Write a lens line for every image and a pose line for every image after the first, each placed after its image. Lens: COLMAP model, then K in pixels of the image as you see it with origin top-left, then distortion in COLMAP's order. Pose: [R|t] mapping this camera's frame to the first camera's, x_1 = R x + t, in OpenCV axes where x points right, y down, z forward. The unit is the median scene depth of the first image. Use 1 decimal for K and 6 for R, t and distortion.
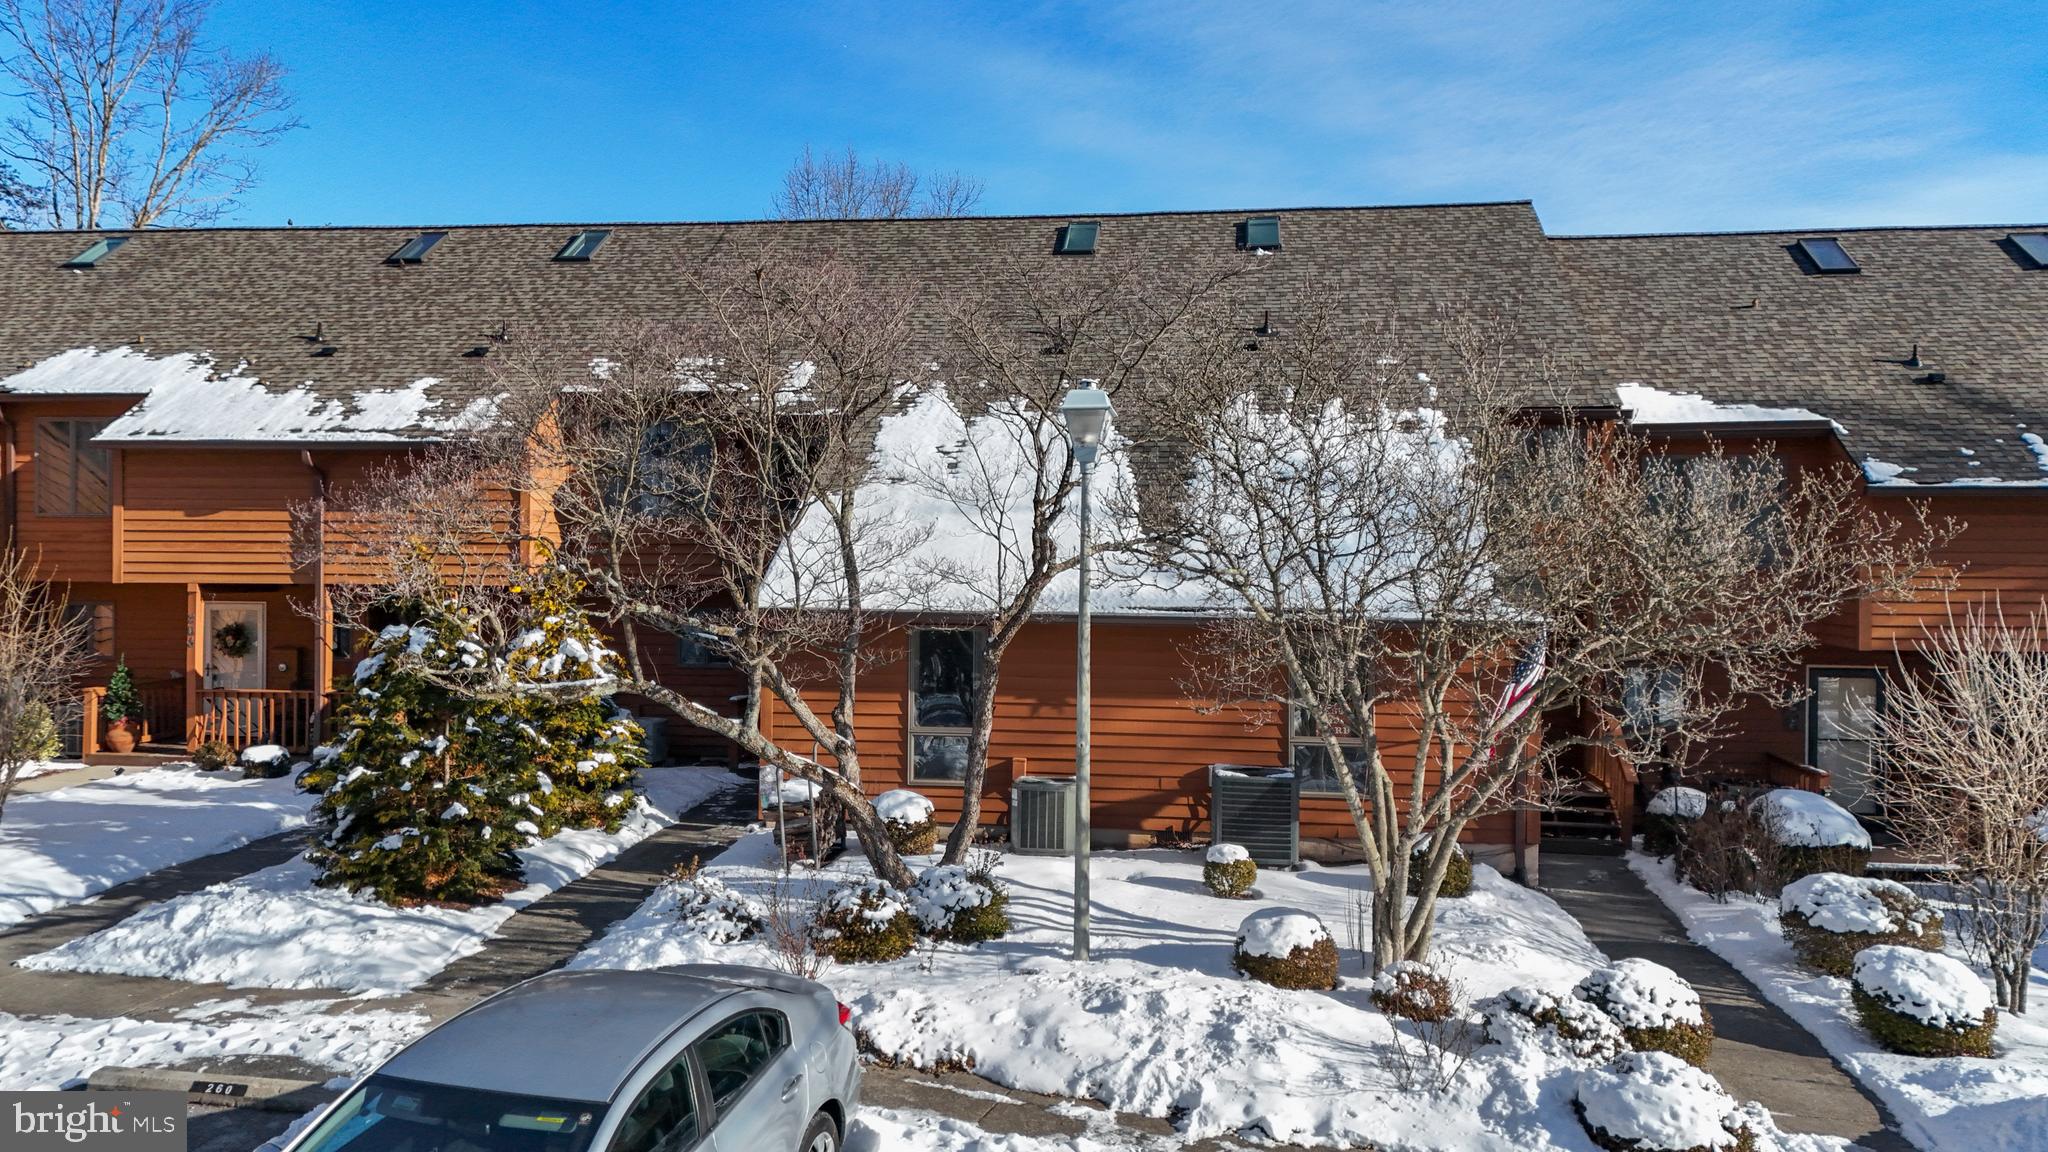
lens RADIAL K [[1480.5, 0, 1024.0], [0, 1480.5, 576.0], [0, 0, 1]] dist [0.084983, -0.080285]
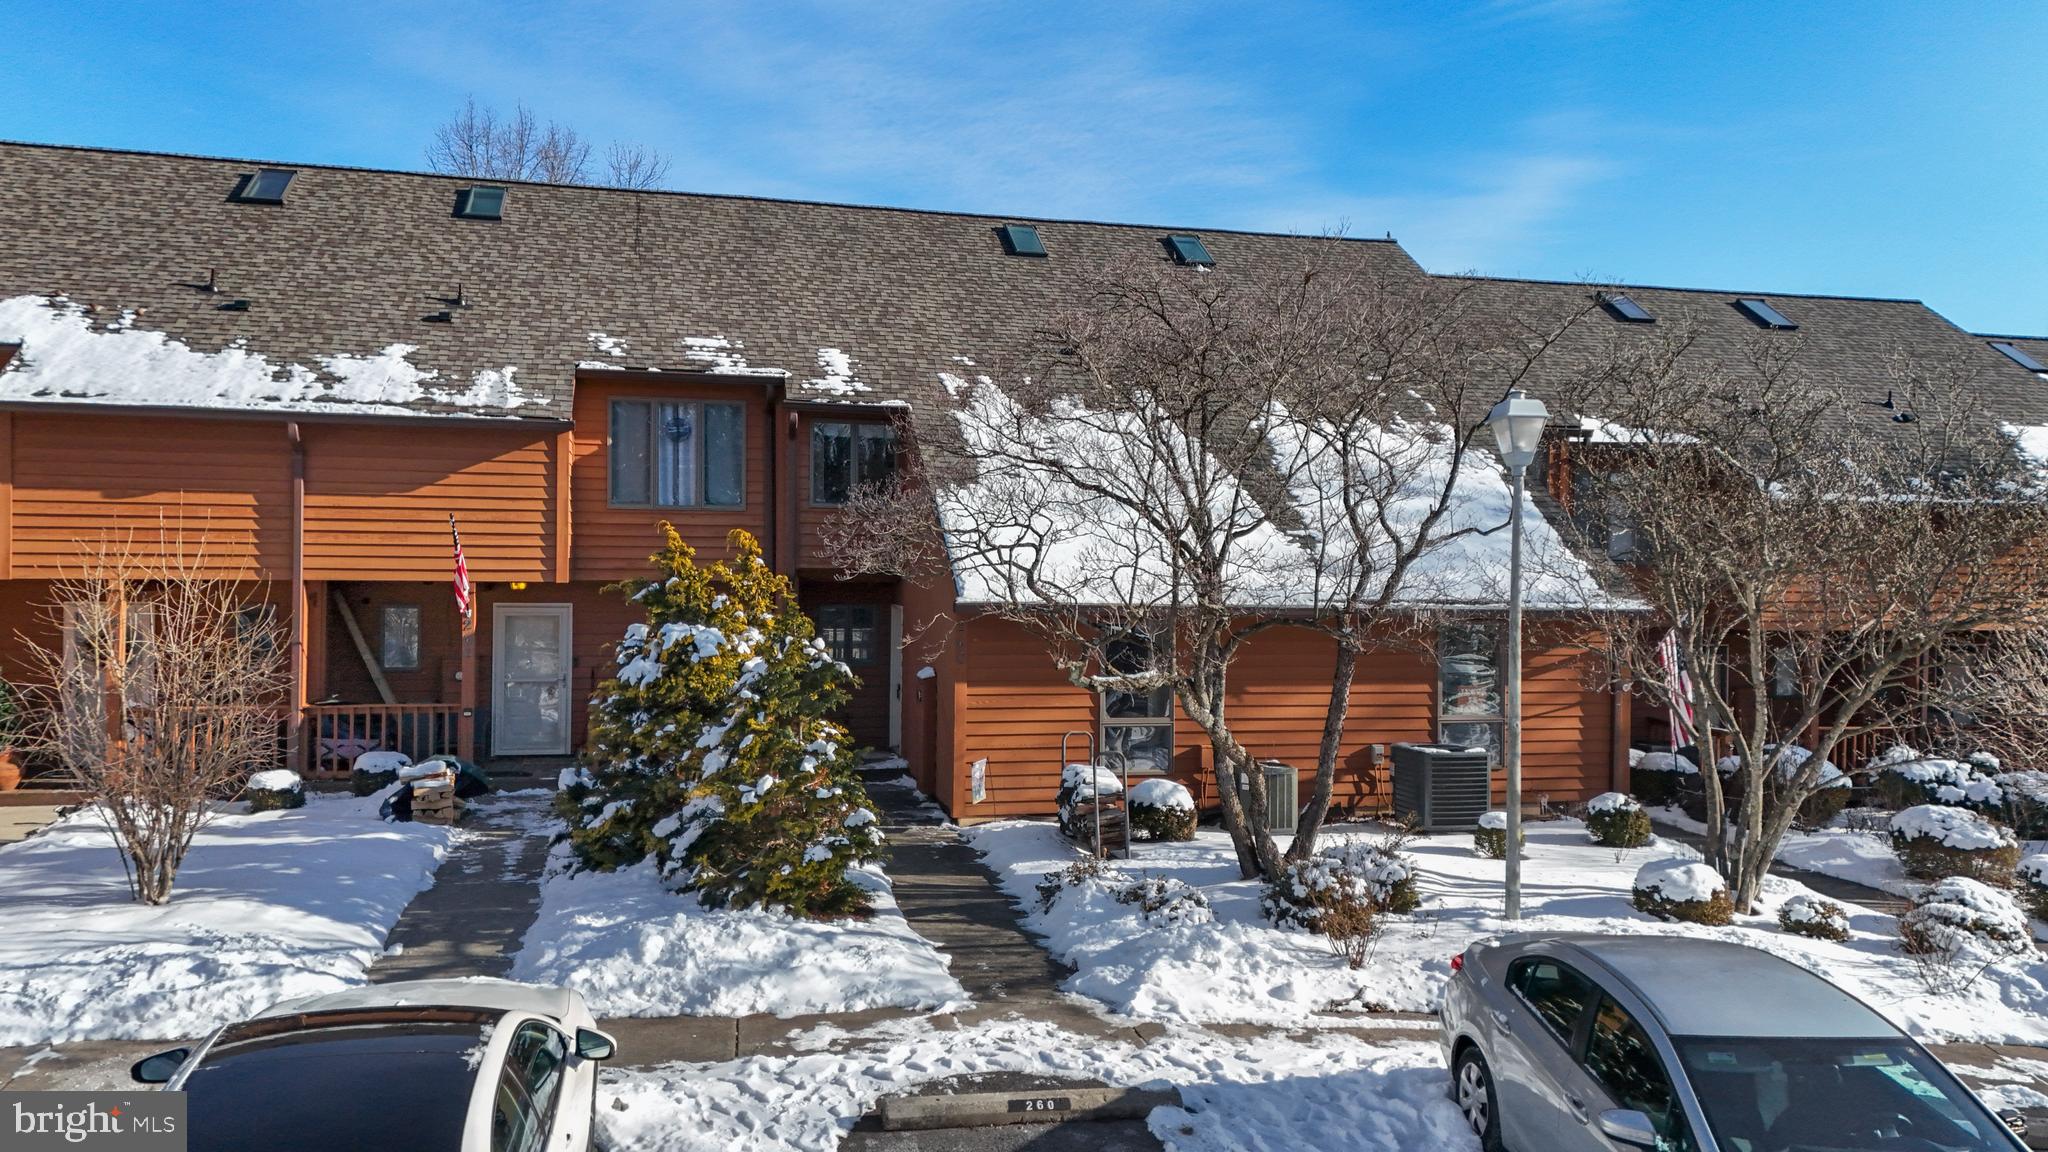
lens RADIAL K [[1486.3, 0, 1024.0], [0, 1486.3, 576.0], [0, 0, 1]] dist [0.077513, -0.069979]
pose [[0.933078, -0.000220, 0.359673, -0.399441], [-0.000354, 0.999999, 0.001530, 0.001685], [-0.359673, -0.001554, 0.933077, 0.054635]]
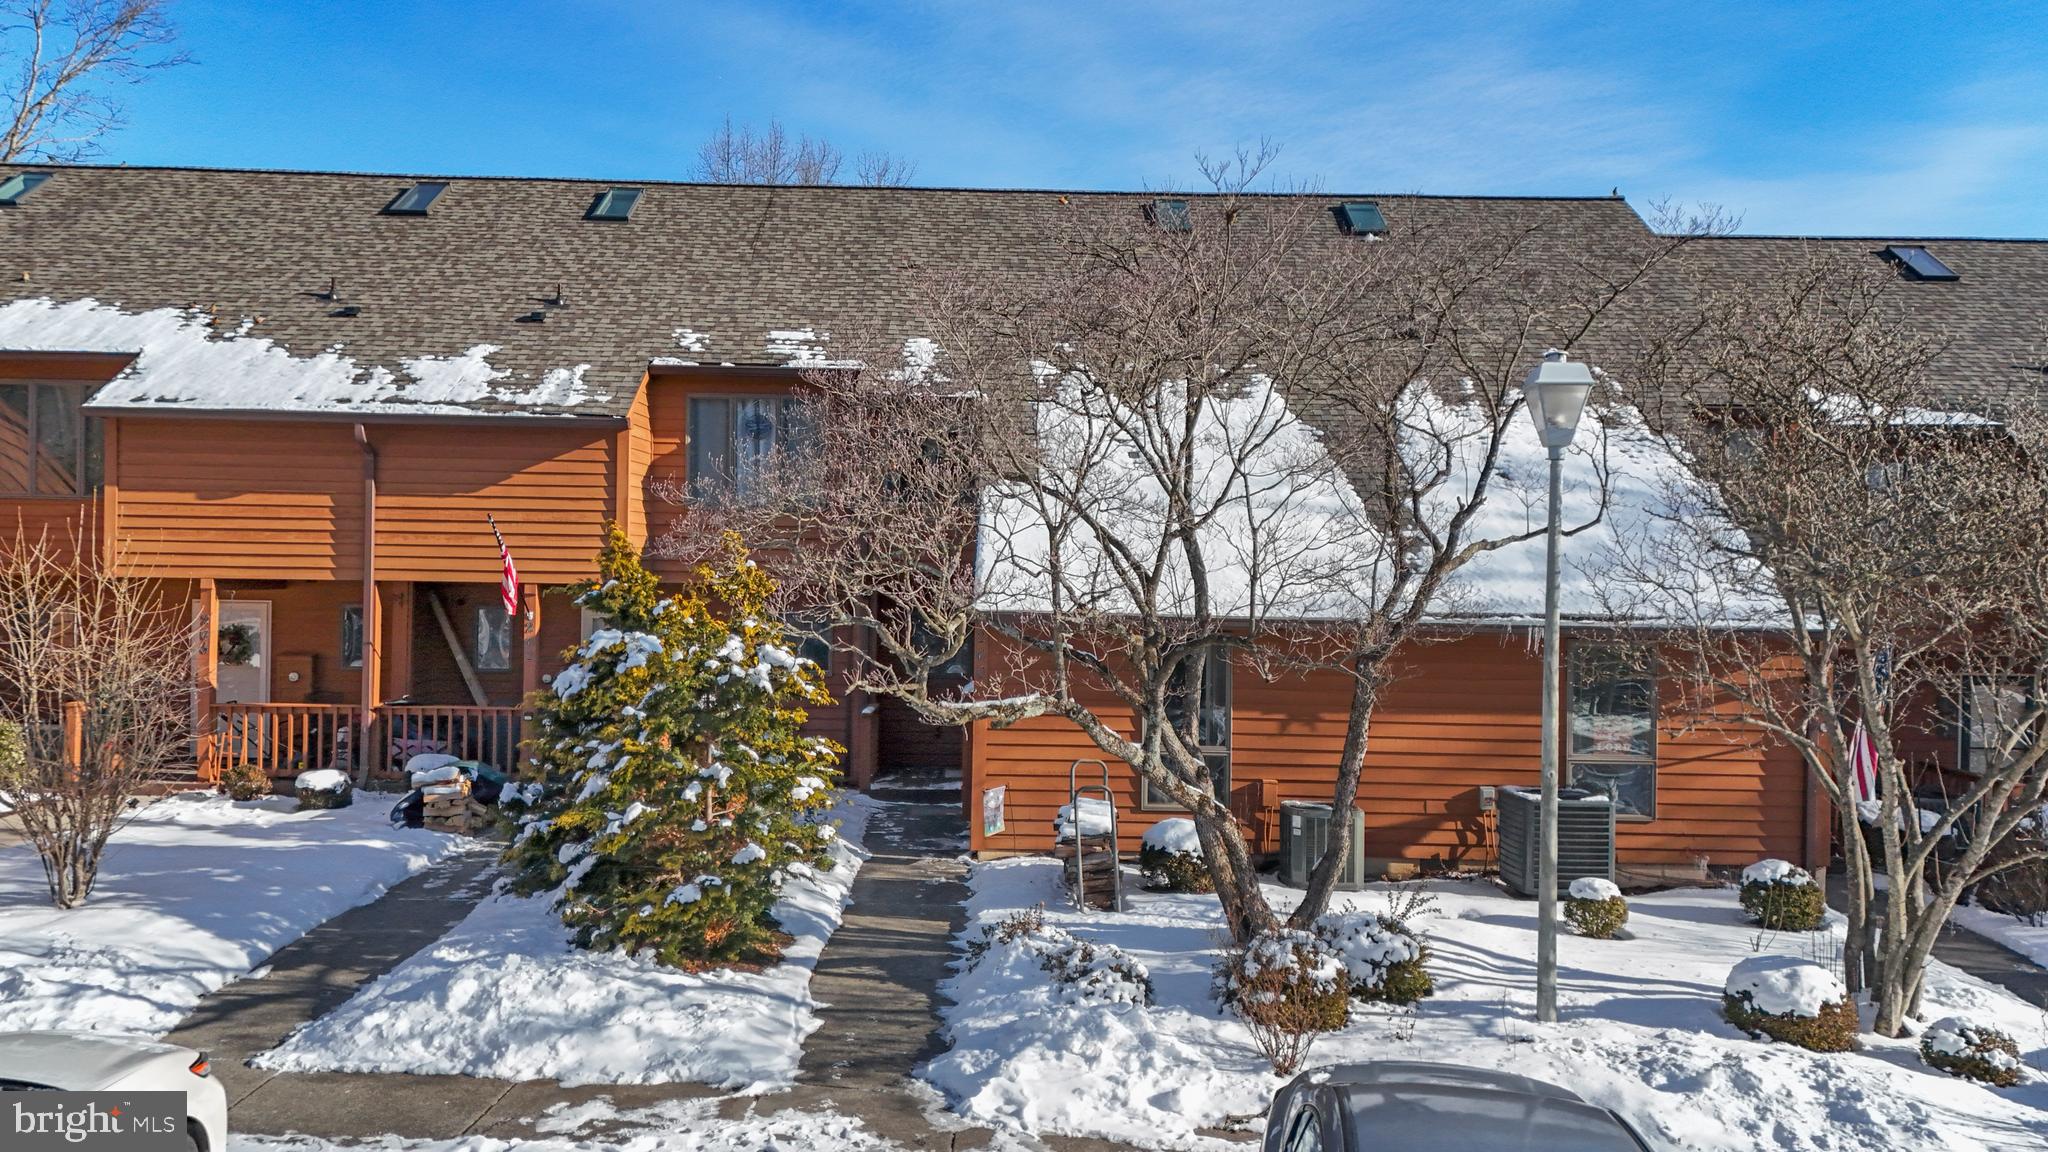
lens RADIAL K [[1486.3, 0, 1024.0], [0, 1486.3, 576.0], [0, 0, 1]] dist [0.077513, -0.069979]
pose [[0.990264, 0.007959, 0.138974, -0.221994], [-0.007787, 0.999968, -0.001782, 0.001433], [-0.138984, 0.000683, 0.990294, 0.099125]]
